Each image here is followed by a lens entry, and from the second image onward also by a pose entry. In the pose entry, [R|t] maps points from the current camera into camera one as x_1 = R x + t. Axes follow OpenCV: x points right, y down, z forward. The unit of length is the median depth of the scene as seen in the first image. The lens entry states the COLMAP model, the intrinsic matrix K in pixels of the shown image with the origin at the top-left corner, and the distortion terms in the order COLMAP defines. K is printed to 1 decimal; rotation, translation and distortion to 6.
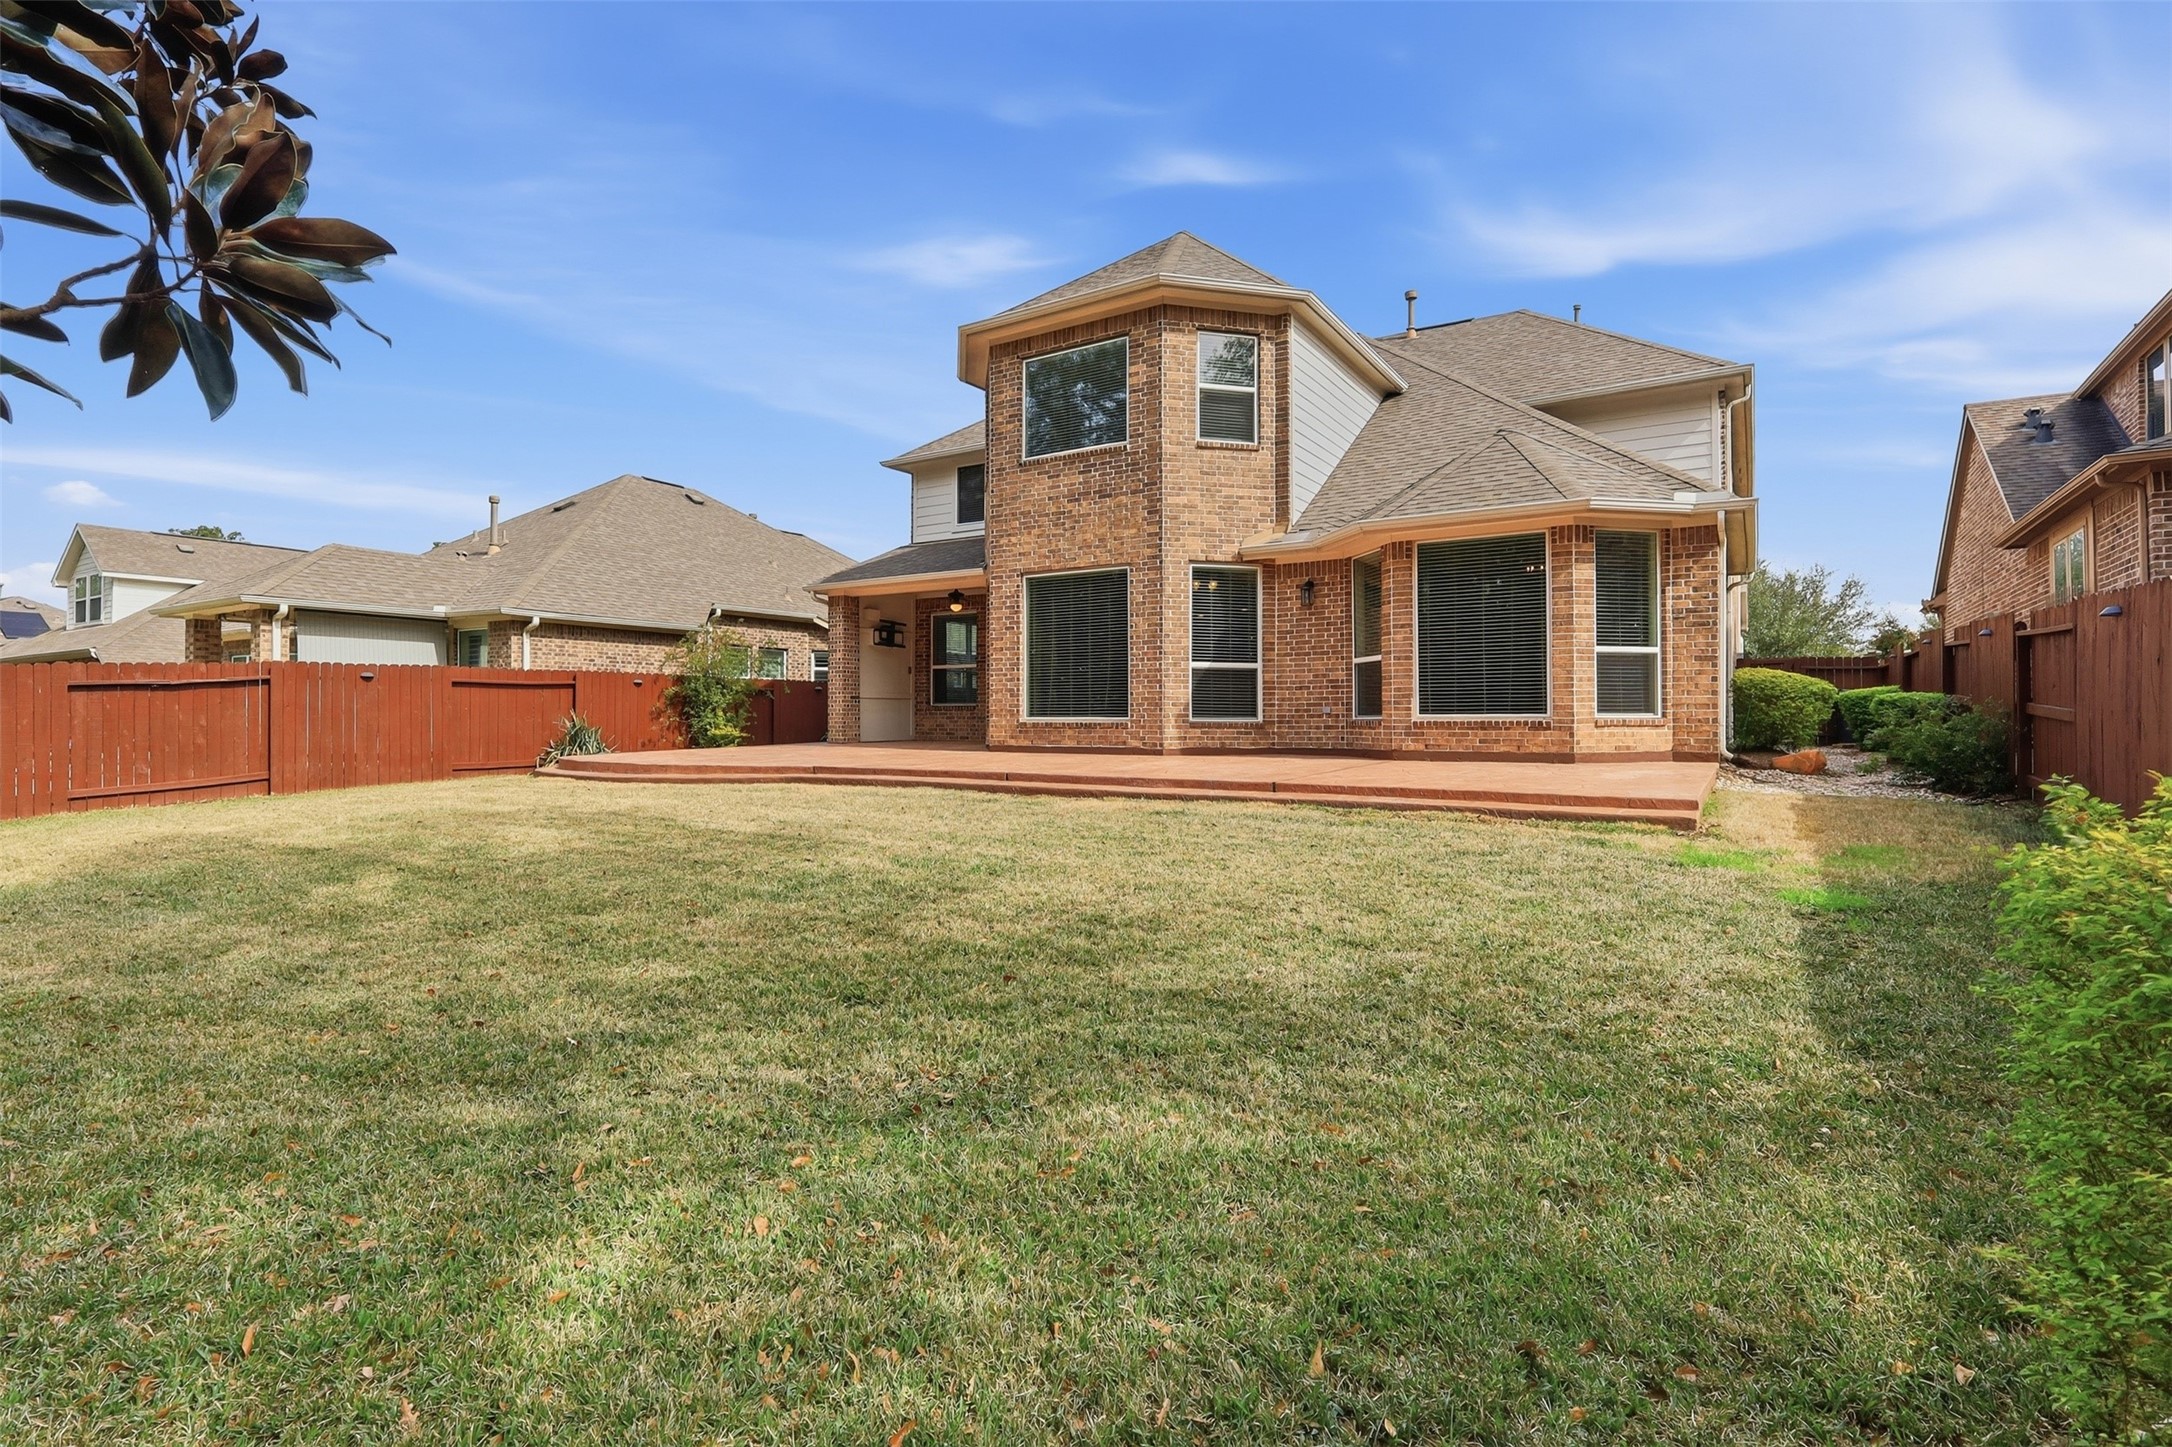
lens RADIAL K [[1036.8, 0, 1073.5], [0, 1036.8, 717.6], [0, 0, 1]] dist [-0.001166, 0.000584]
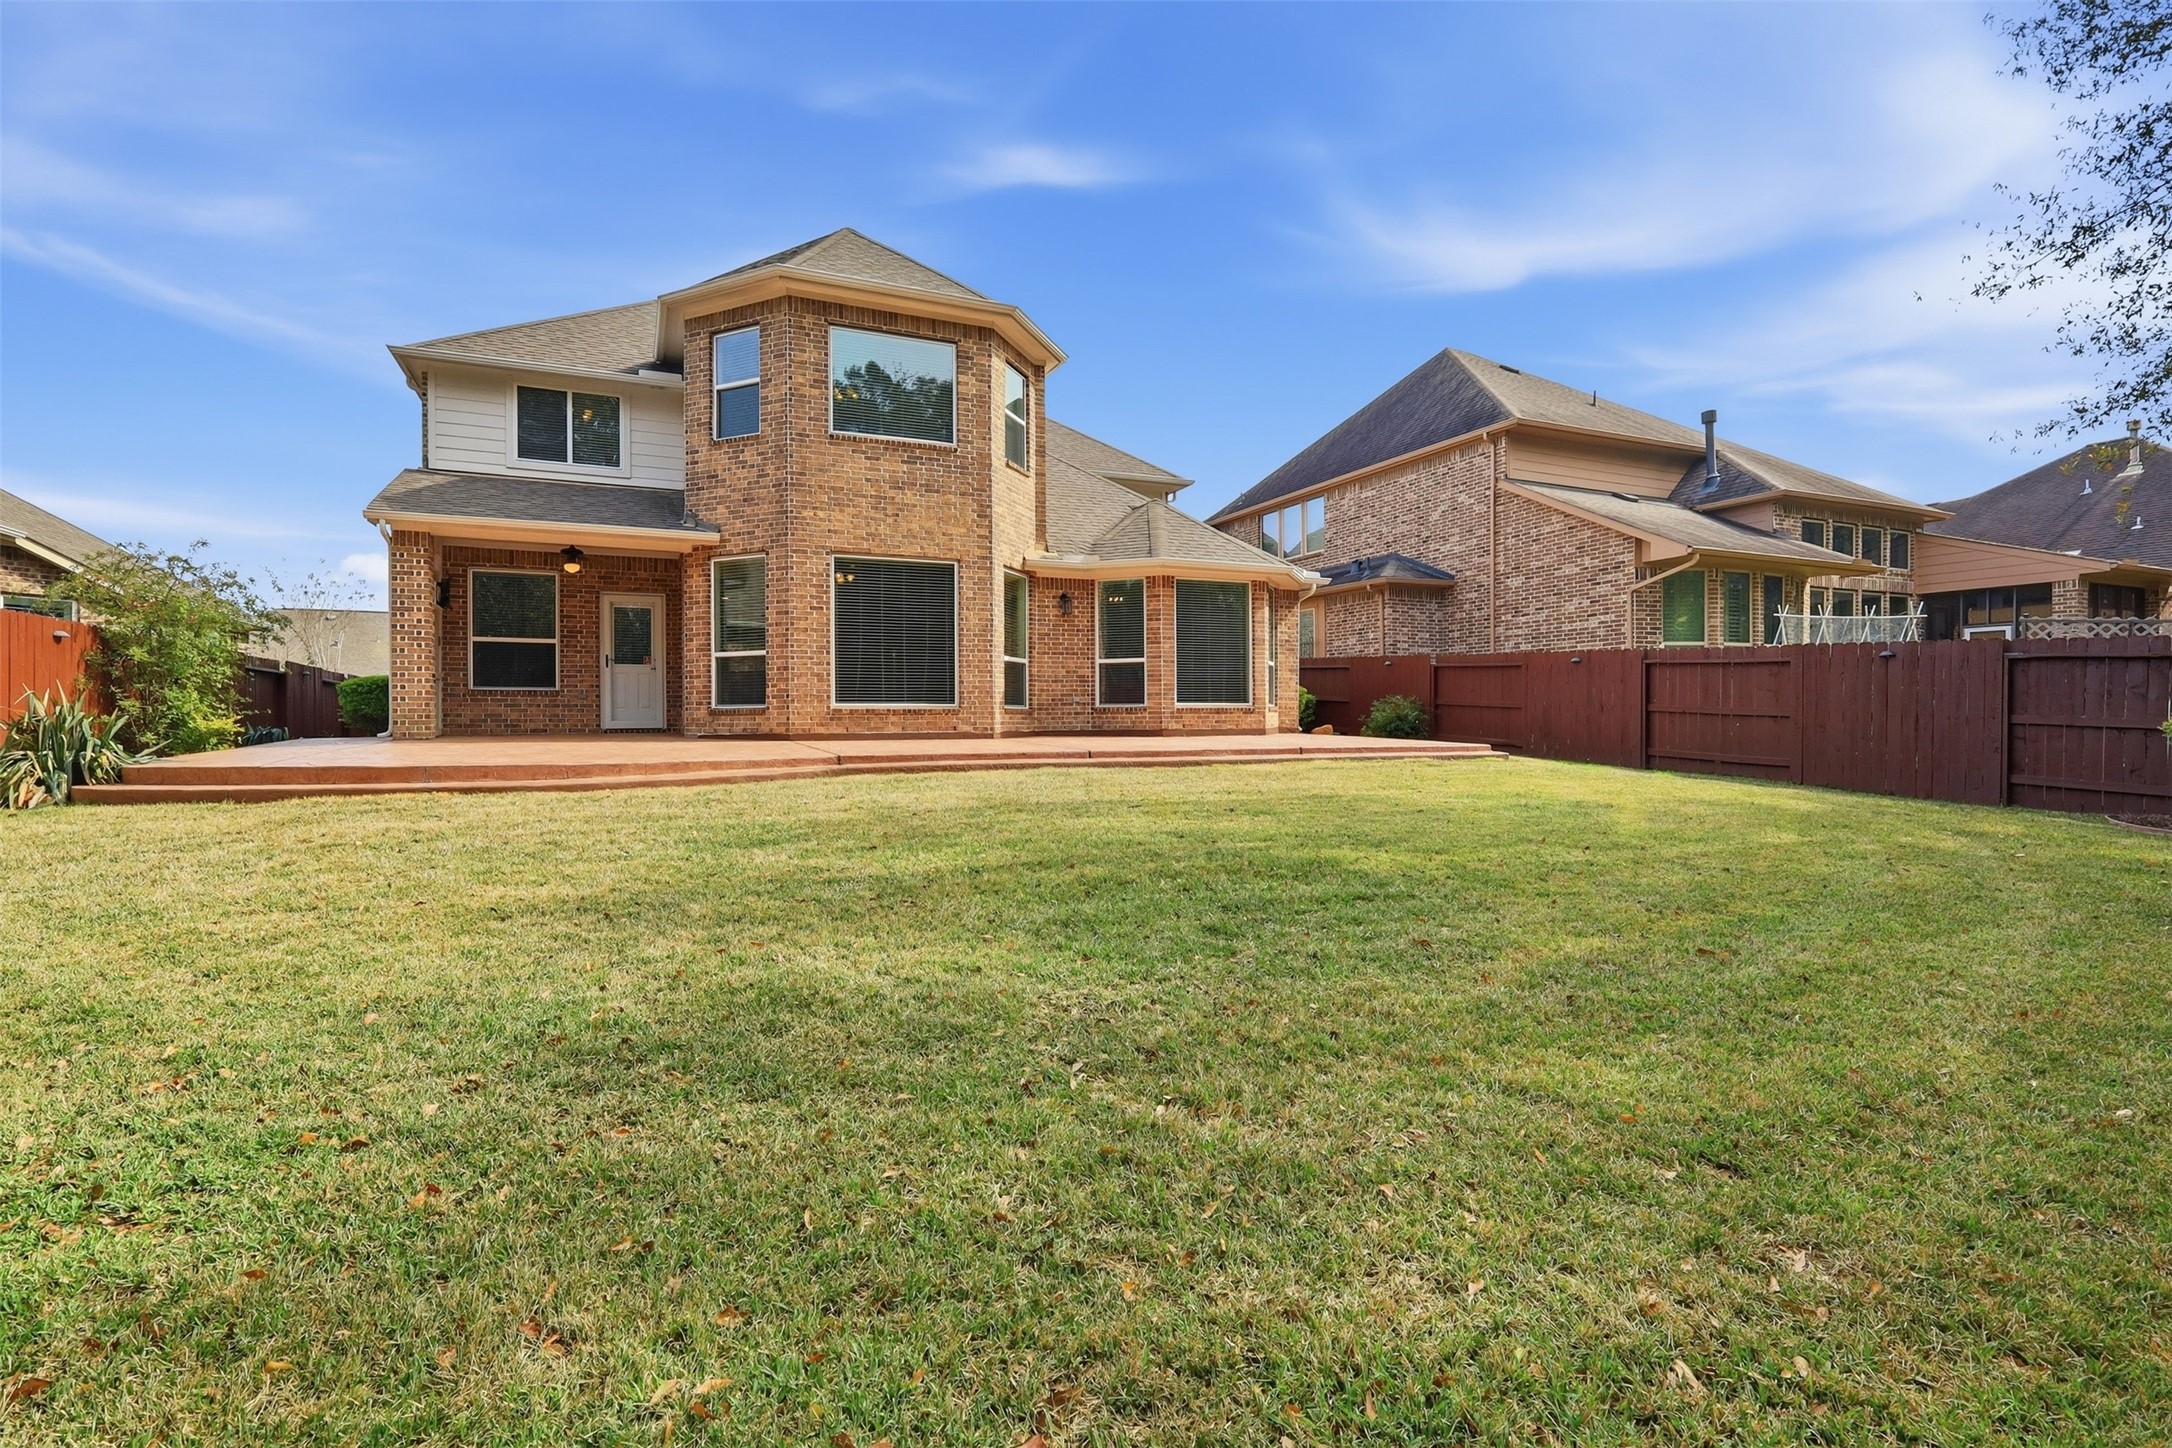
lens RADIAL K [[1036.8, 0, 1072.2], [0, 1036.8, 721.8], [0, 0, 1]] dist [-0.001166, 0.000584]
pose [[0.541656, -0.003918, 0.840591, -0.781368], [0.001244, 0.999992, 0.003860, 0.013943], [-0.840599, -0.001045, 0.541656, 0.325183]]
